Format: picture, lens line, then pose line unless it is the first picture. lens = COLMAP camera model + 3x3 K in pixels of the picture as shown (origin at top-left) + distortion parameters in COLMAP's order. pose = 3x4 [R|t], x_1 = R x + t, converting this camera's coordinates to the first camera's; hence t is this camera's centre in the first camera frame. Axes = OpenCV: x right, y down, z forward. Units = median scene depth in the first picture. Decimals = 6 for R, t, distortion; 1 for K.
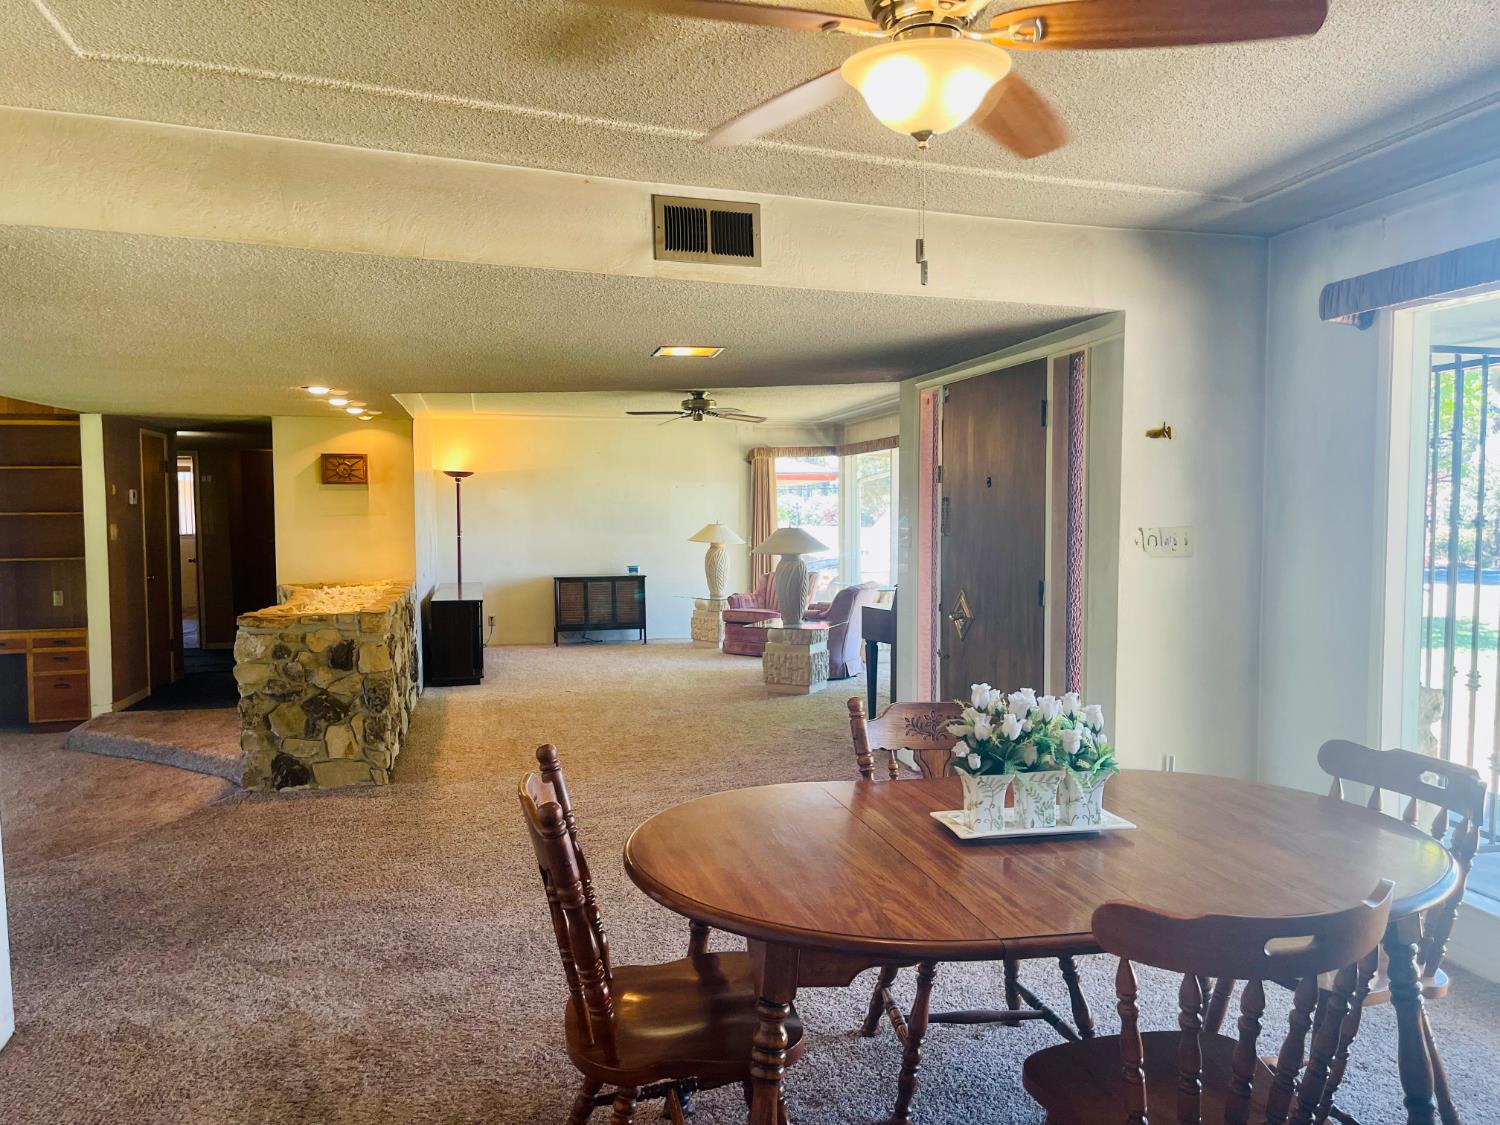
lens RADIAL K [[1146.5, 0, 749.7], [0, 1146.5, 573.7], [0, 0, 1]] dist [0.060791, -0.026363]
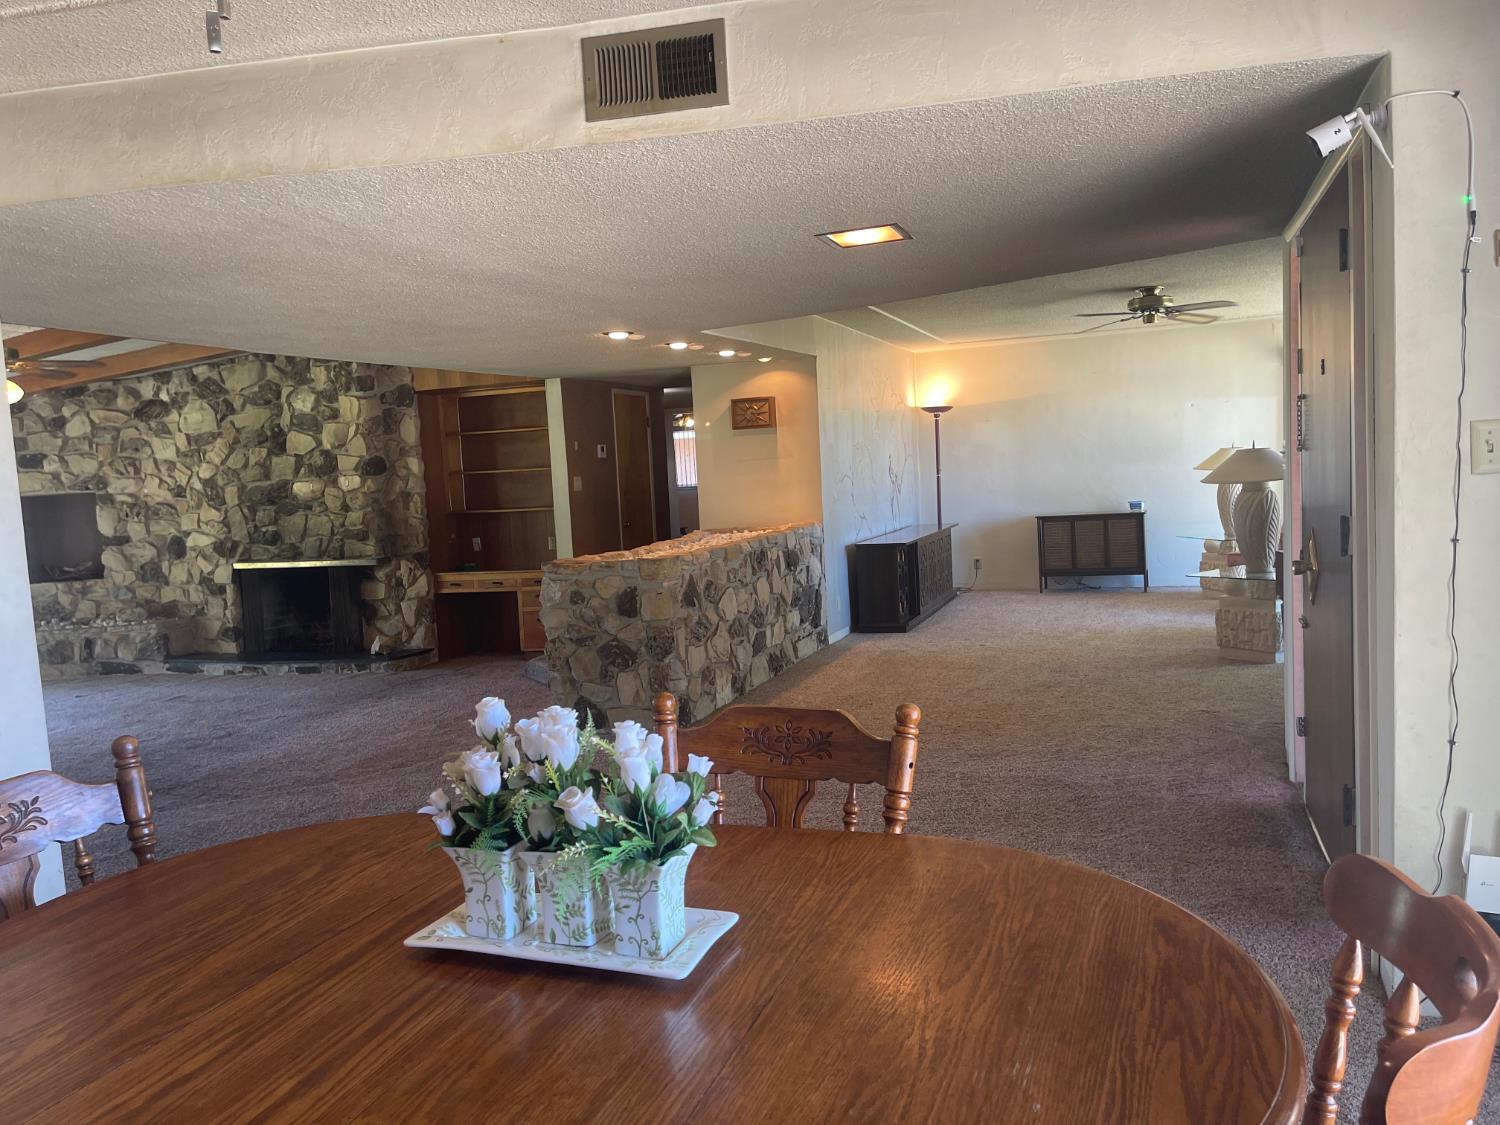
lens RADIAL K [[1146.5, 0, 747.0], [0, 1146.5, 556.2], [0, 0, 1]] dist [0.060791, -0.026363]
pose [[0.835769, 0.001487, -0.549079, 0.272219], [0.019439, 0.999289, 0.032294, 0.001257], [0.548737, -0.037664, 0.835146, 0.234124]]
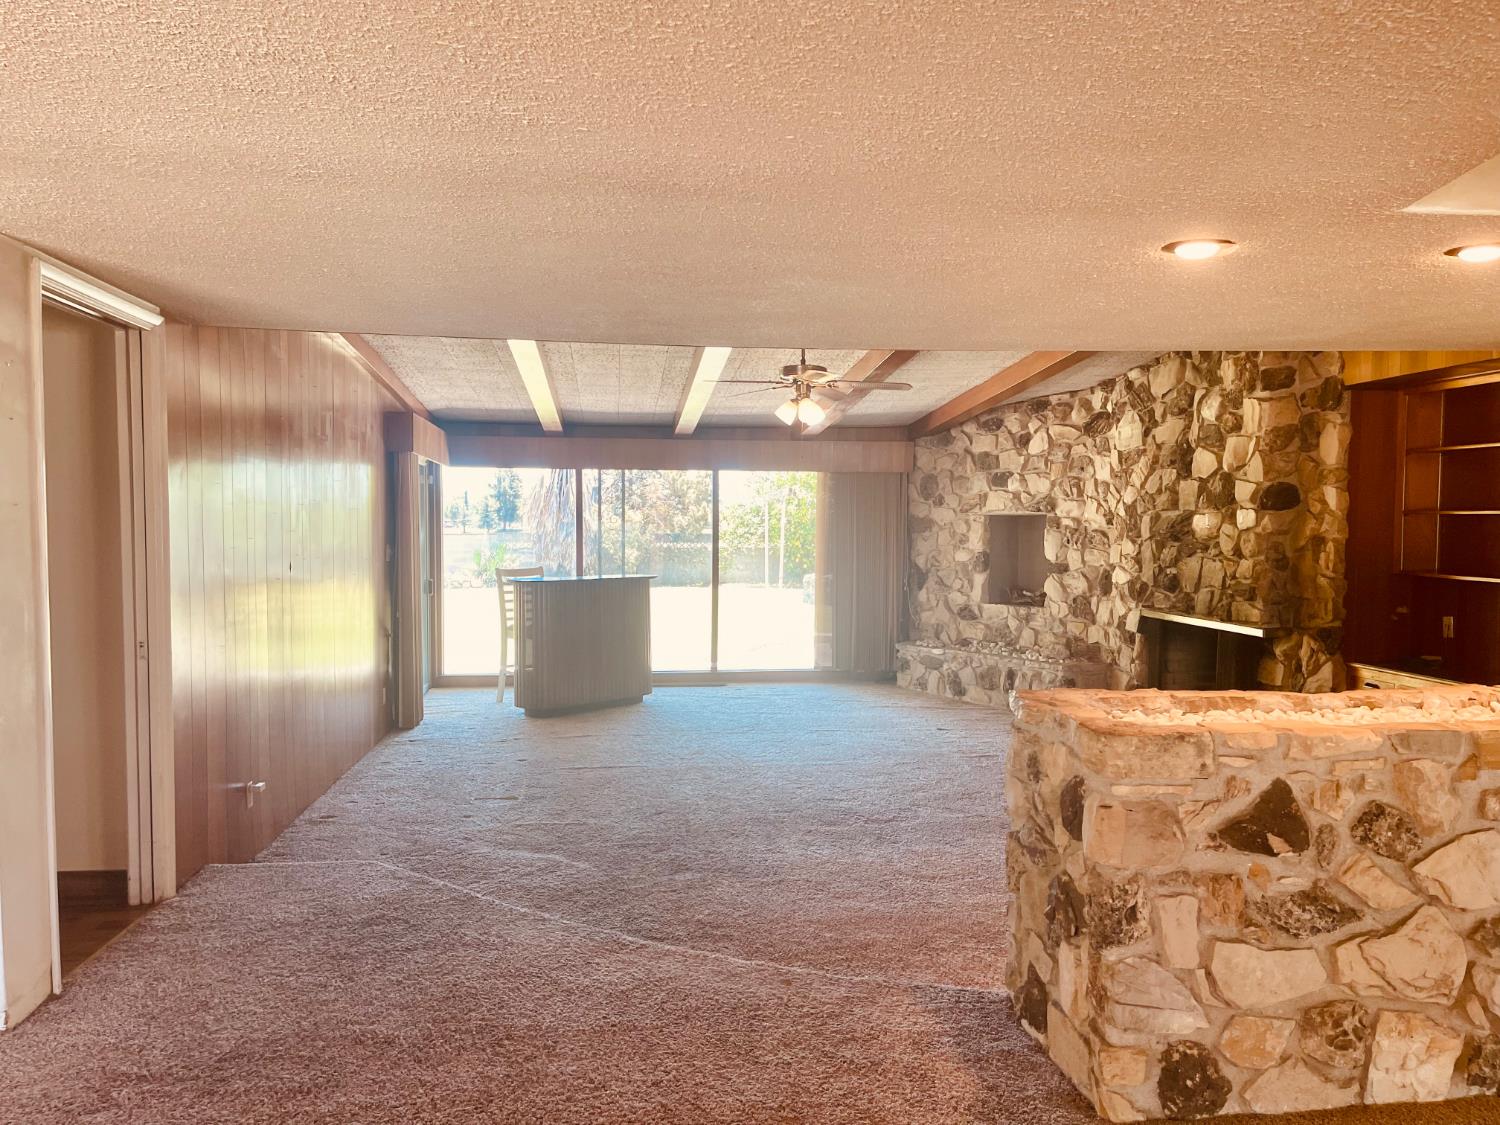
lens RADIAL K [[1146.5, 0, 750.4], [0, 1146.5, 565.6], [0, 0, 1]] dist [0.060791, -0.026363]
pose [[-0.107678, 0.047681, -0.993042, 0.142257], [-0.055712, 0.996990, 0.053912, -0.046220], [0.992624, 0.061130, -0.104697, 0.884460]]
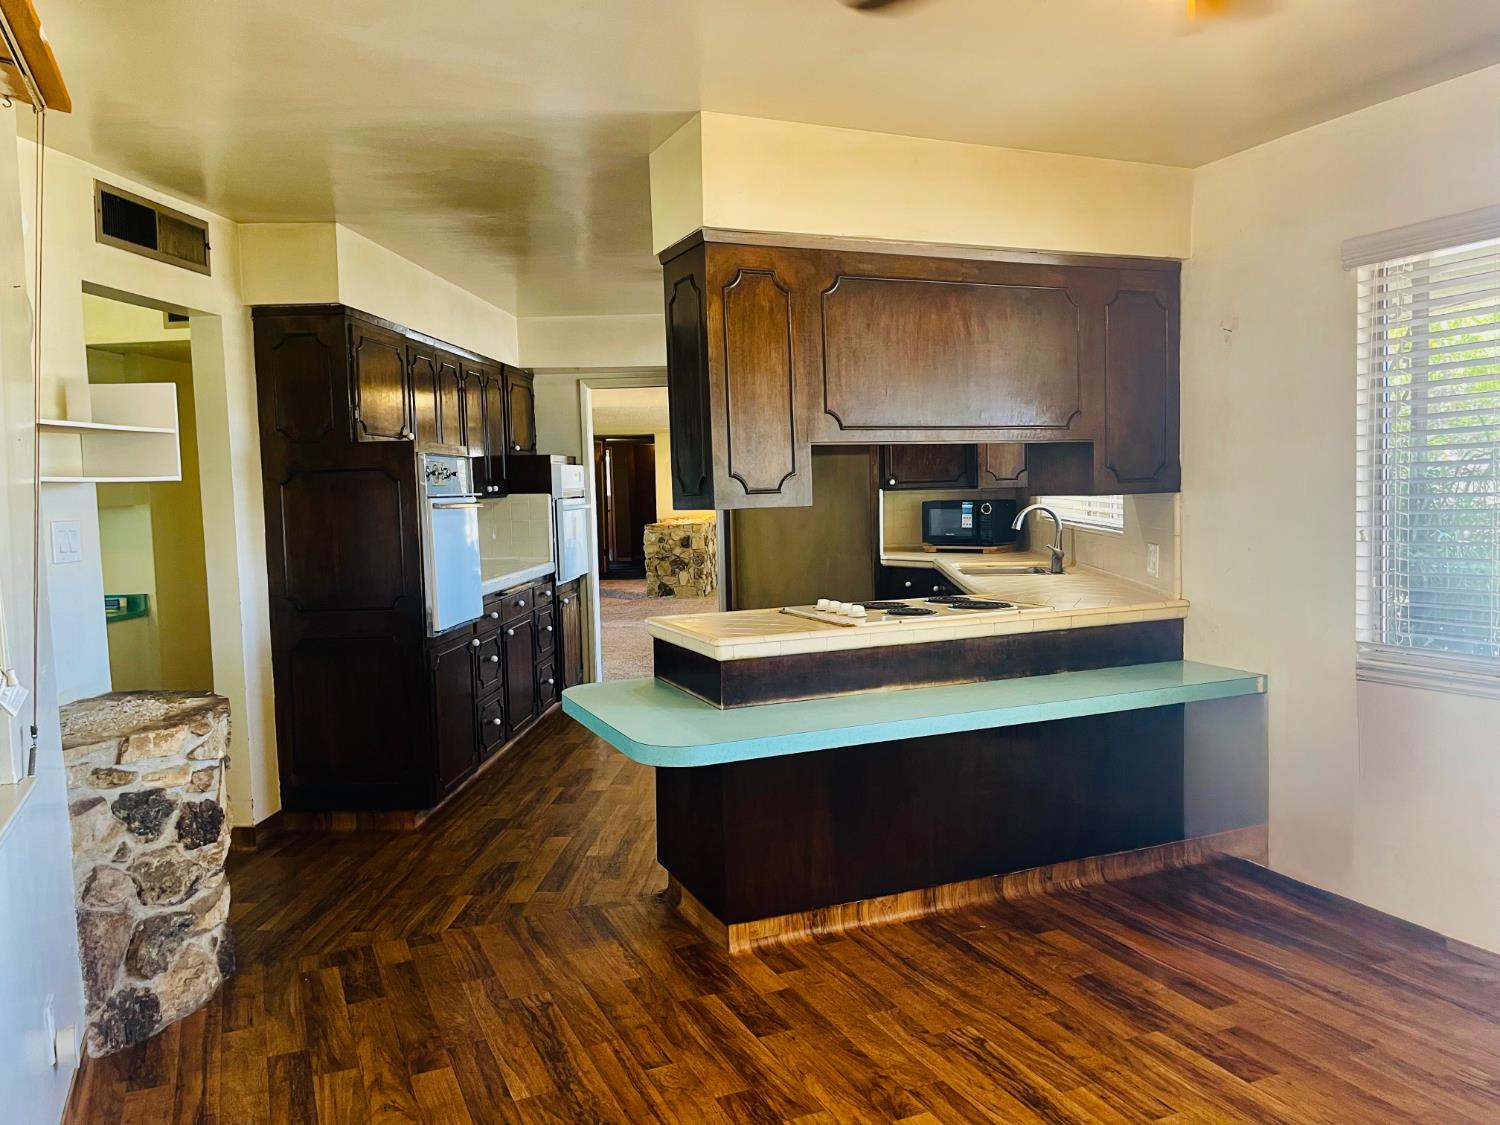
lens RADIAL K [[1146.5, 0, 749.3], [0, 1146.5, 561.0], [0, 0, 1]] dist [0.060791, -0.026363]
pose [[0.956424, 0.006027, -0.291918, 0.452805], [-0.000238, 0.999803, 0.019863, 0.063268], [0.291980, -0.018928, 0.956237, -1.193526]]
